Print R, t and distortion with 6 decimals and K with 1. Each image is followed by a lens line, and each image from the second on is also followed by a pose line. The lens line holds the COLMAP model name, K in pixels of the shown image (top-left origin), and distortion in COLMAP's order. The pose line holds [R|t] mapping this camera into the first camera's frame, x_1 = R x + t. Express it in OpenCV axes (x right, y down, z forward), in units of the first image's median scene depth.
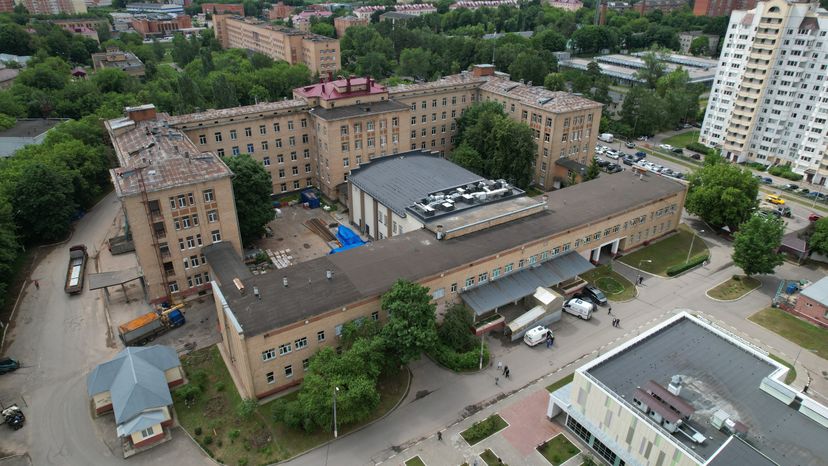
lens RADIAL K [[526.9, 0, 411.9], [0, 526.9, 234.1], [0, 0, 1]] dist [-0.071017, 0.060349]
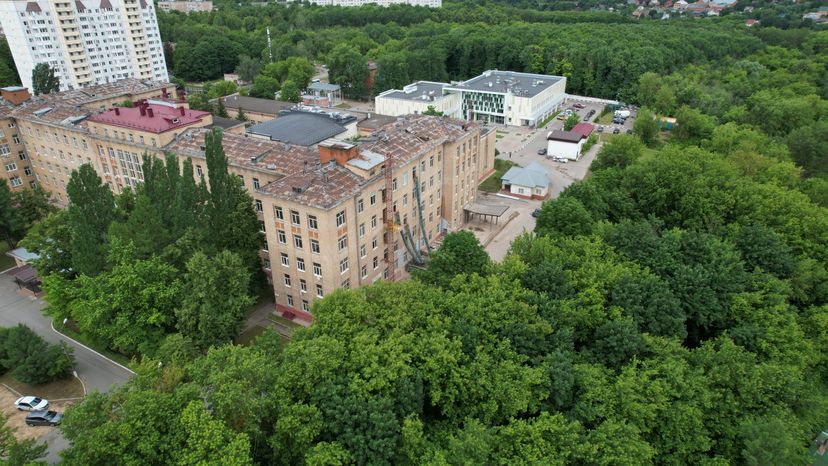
lens RADIAL K [[526.9, 0, 415.4], [0, 526.9, 233.6], [0, 0, 1]] dist [-0.071017, 0.060349]
pose [[-0.475986, -0.399609, 0.783422, -1.201273], [0.404294, 0.691671, 0.598446, -0.553347], [-0.781015, 0.601585, -0.167666, 1.111129]]
